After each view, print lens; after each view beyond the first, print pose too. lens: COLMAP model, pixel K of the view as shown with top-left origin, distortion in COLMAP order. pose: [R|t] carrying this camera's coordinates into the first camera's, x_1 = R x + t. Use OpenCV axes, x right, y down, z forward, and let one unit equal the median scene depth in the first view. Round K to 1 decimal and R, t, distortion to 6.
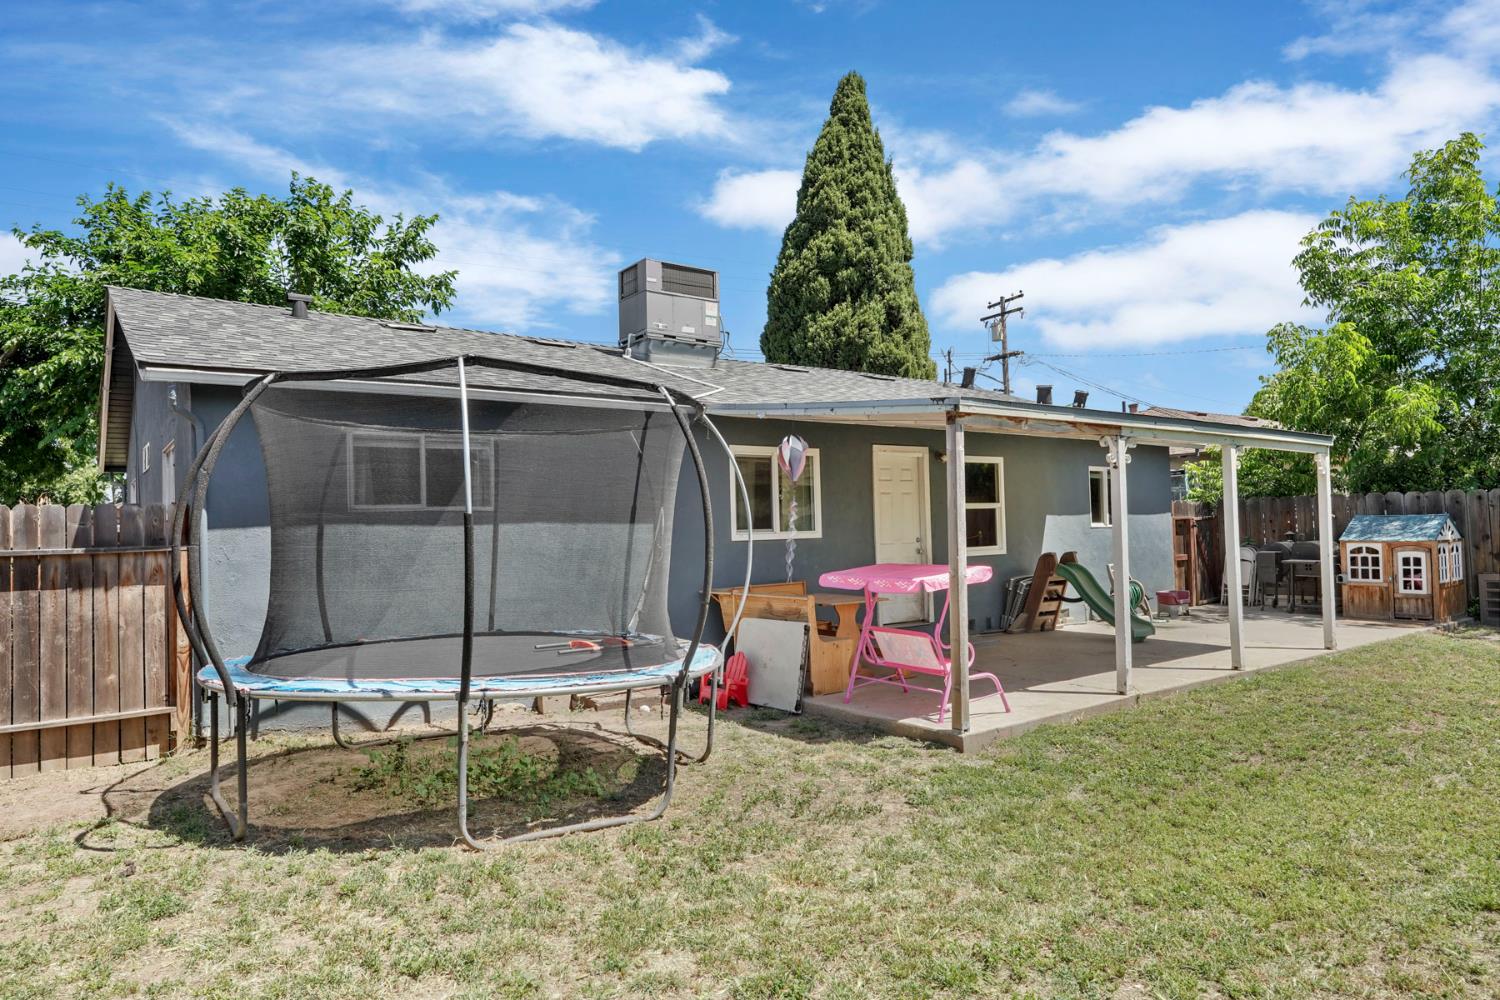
lens RADIAL K [[934.6, 0, 730.4], [0, 934.6, 511.3], [0, 0, 1]] dist [0.004068, 0.000901]
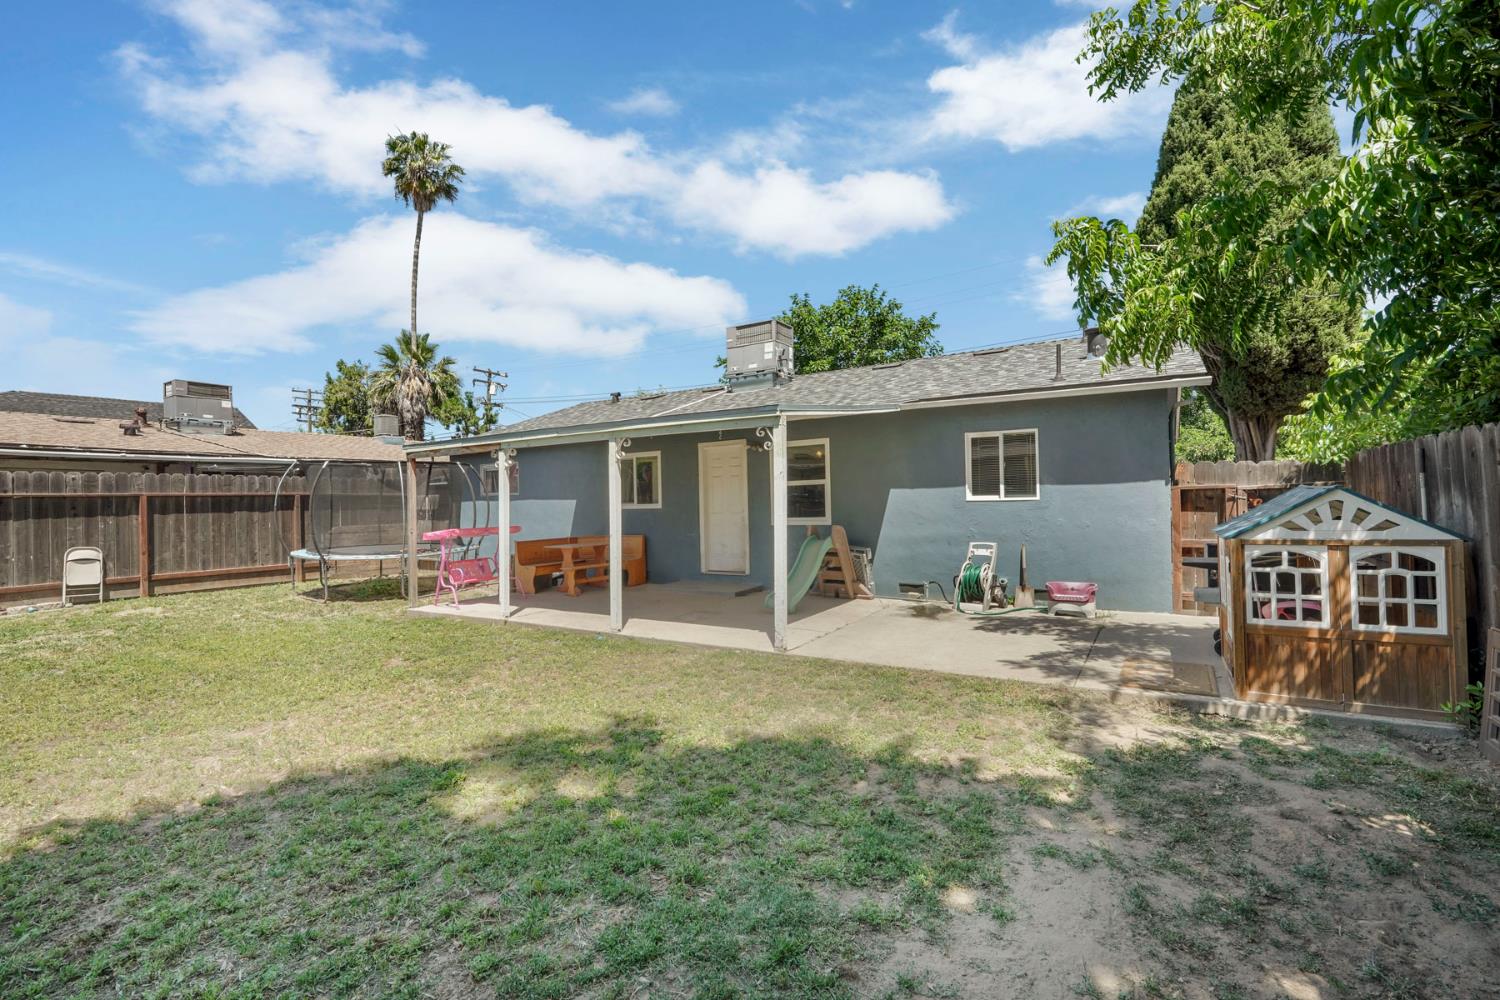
lens RADIAL K [[668.5, 0, 745.7], [0, 668.5, 501.0], [0, 0, 1]] dist [-0.002888, 0.000720]
pose [[0.374102, 0.014630, -0.927272, 1.013781], [0.032879, 0.999038, 0.029027, -0.009679], [0.926805, -0.041347, 0.373261, 0.617767]]
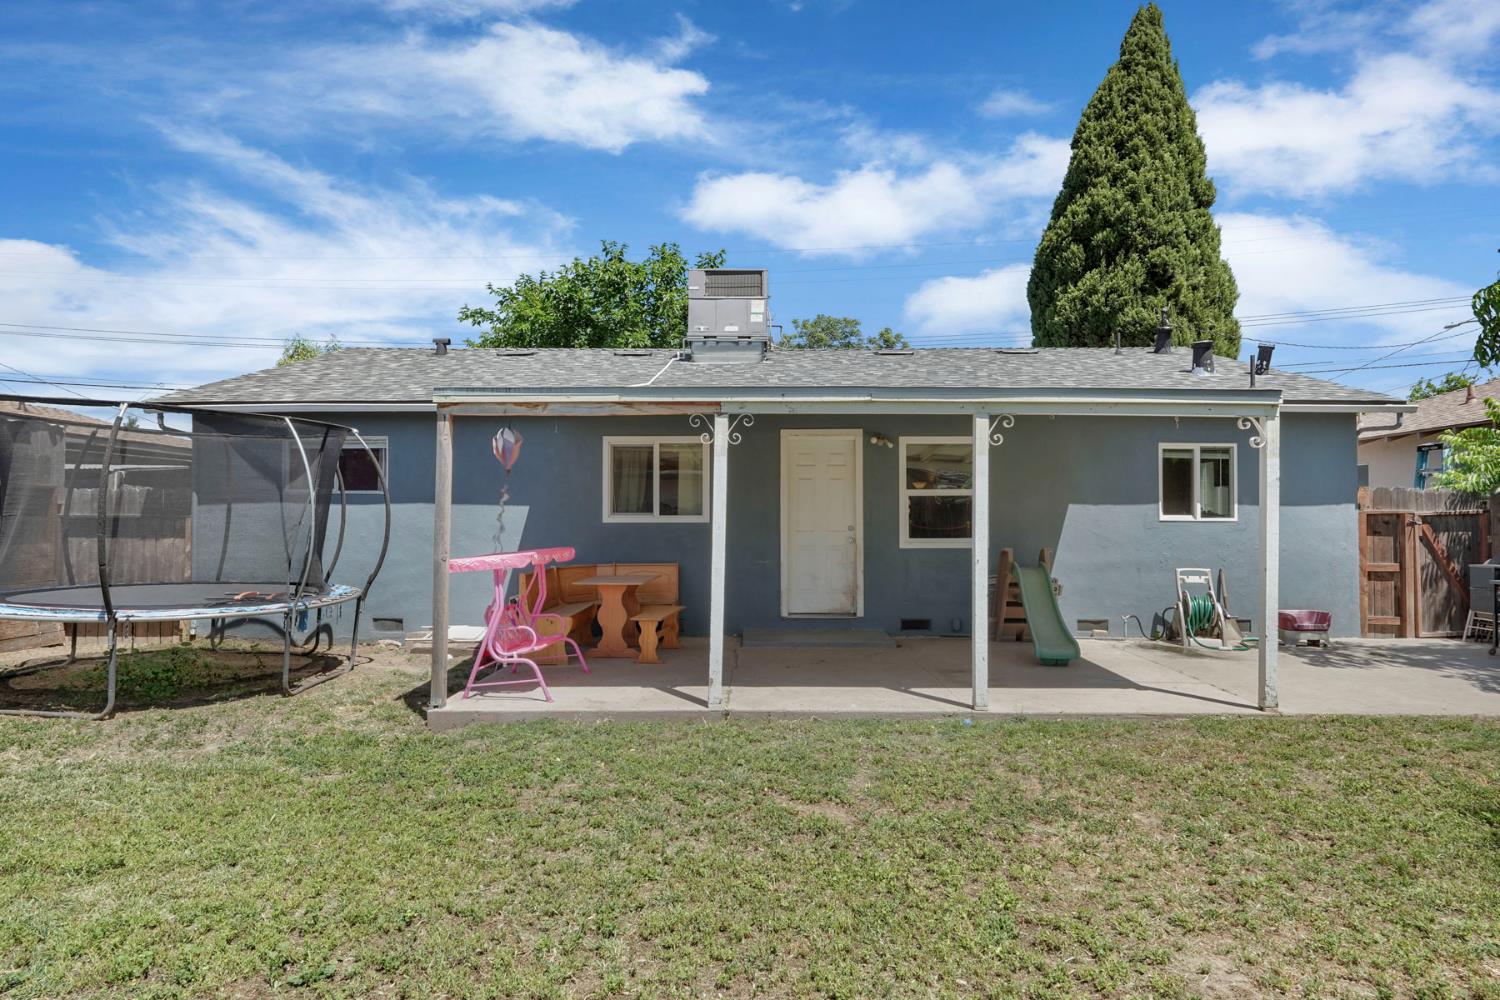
lens RADIAL K [[806.7, 0, 738.3], [0, 806.7, 521.1], [0, 0, 1]] dist [-0.000394, -0.000785]
pose [[0.798963, 0.028591, -0.600700, 0.567346], [-0.007130, 0.999249, 0.038078, -0.006564], [0.601338, -0.026140, 0.798567, 0.265532]]
